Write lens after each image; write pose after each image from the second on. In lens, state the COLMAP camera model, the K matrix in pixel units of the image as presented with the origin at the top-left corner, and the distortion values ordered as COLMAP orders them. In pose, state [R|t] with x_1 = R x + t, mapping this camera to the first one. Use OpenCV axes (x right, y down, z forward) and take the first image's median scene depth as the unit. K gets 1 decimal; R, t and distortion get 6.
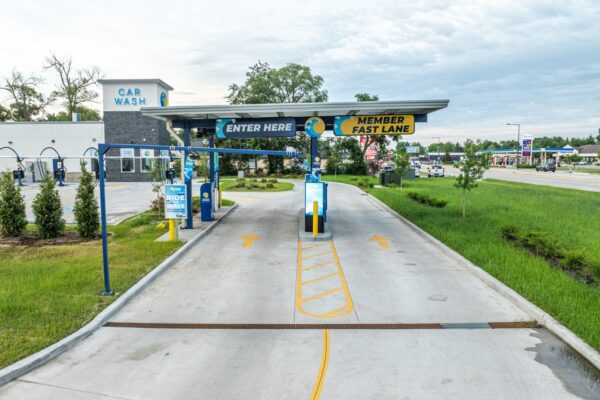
lens RADIAL K [[423.2, 0, 300.0], [0, 423.2, 200.0], [0, 0, 1]] dist [-0.051304, 0.007561]
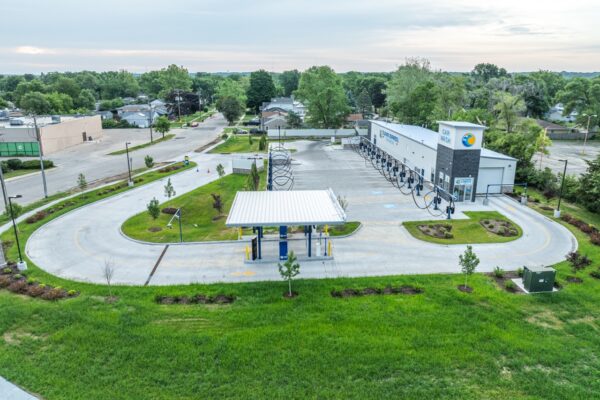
lens RADIAL K [[423.2, 0, 300.0], [0, 423.2, 200.0], [0, 0, 1]] dist [-0.051304, 0.007561]
pose [[0.072304, 0.276819, -0.958198, 0.907276], [-0.099695, 0.957907, 0.269212, -0.365449], [0.992388, 0.076062, 0.096858, 0.420962]]
